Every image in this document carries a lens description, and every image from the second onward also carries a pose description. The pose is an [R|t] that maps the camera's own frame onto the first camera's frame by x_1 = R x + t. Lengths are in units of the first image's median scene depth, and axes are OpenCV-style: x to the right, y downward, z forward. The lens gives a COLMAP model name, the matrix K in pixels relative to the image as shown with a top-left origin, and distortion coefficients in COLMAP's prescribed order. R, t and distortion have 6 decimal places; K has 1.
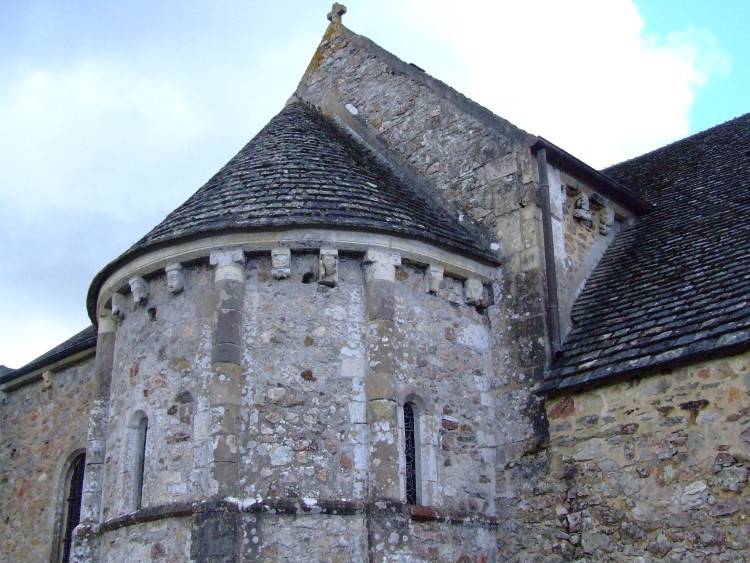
lens RADIAL K [[968.6, 0, 375.0], [0, 968.6, 281.5], [0, 0, 1]] dist [-0.015193, -0.018888]
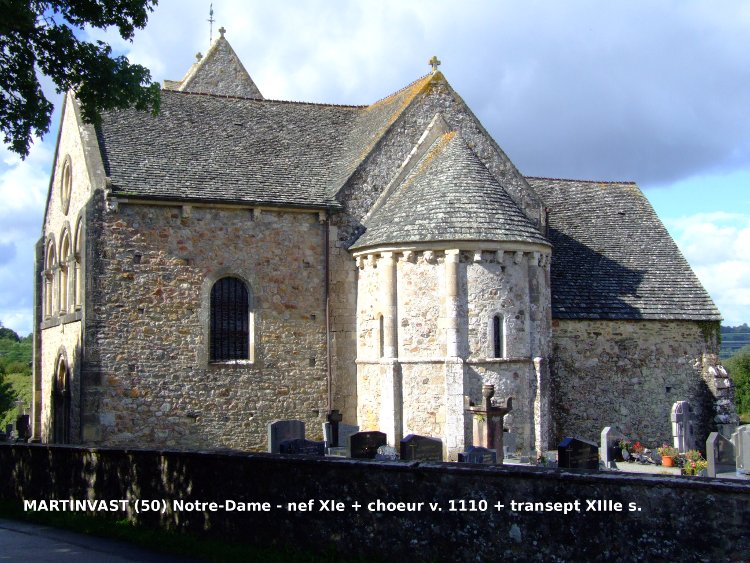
lens RADIAL K [[1021.9, 0, 375.0], [0, 1021.9, 281.5], [0, 0, 1]] dist [-0.001828, -0.001497]
pose [[0.373227, 0.082619, 0.924054, -2.846853], [-0.356918, 0.932154, 0.060816, 0.026678], [-0.856336, -0.352510, 0.377393, 0.418055]]
